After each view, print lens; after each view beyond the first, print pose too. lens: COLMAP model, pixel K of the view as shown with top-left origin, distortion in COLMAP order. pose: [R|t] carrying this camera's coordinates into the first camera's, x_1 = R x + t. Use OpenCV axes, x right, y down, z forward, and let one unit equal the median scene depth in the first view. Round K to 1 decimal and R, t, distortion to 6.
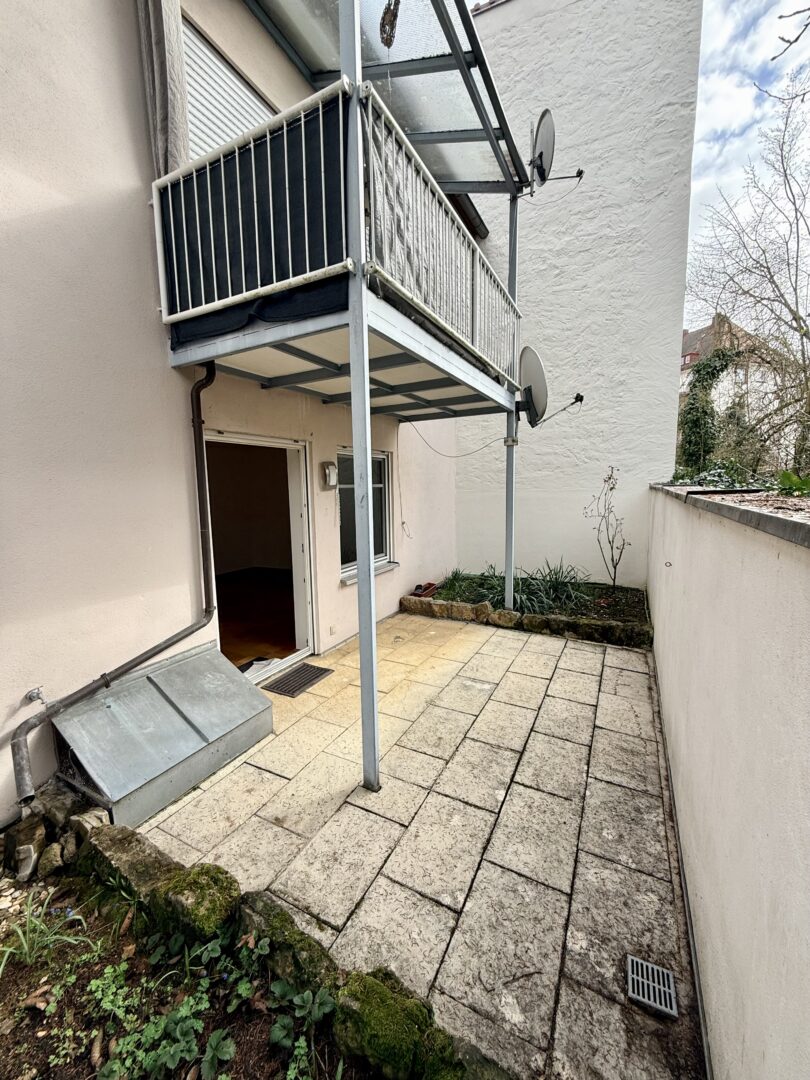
lens RADIAL K [[429.5, 0, 404.1], [0, 429.5, 538.6], [0, 0, 1]] dist [0.000243, -0.000207]
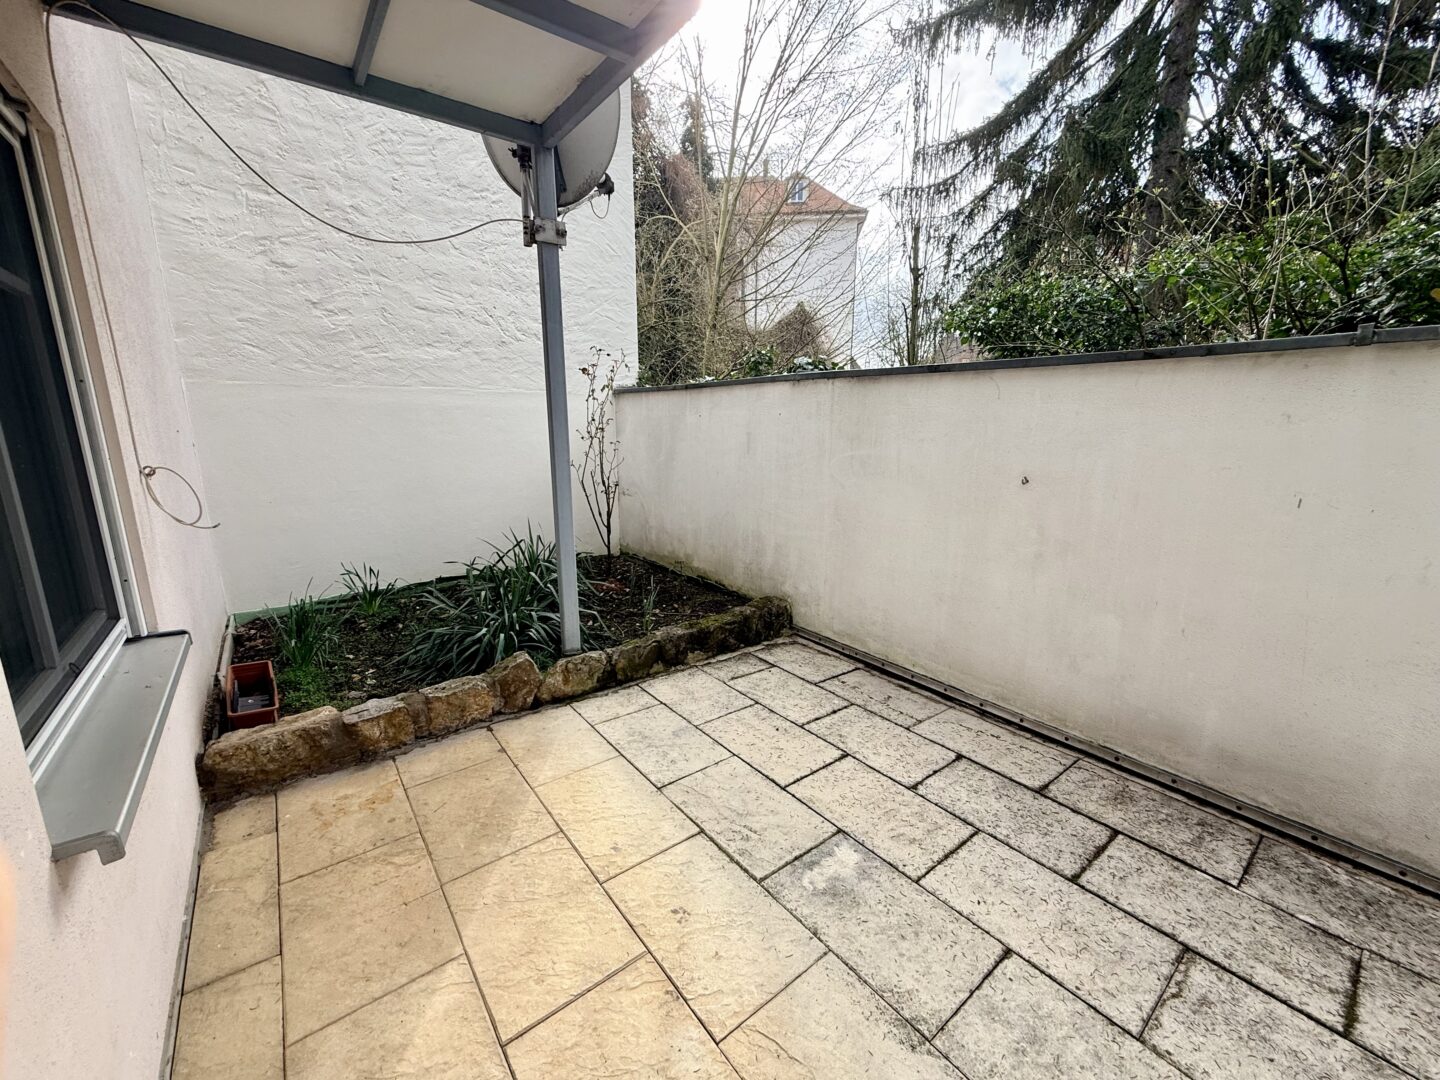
lens RADIAL K [[572.6, 0, 718.0], [0, 572.6, 540.8], [0, 0, 1]] dist [0.000243, -0.000207]
pose [[0.416349, -0.173755, 0.892447, -0.241545], [0.104647, 0.984204, 0.142799, -0.014329], [-0.903162, 0.033937, 0.427955, 0.806922]]
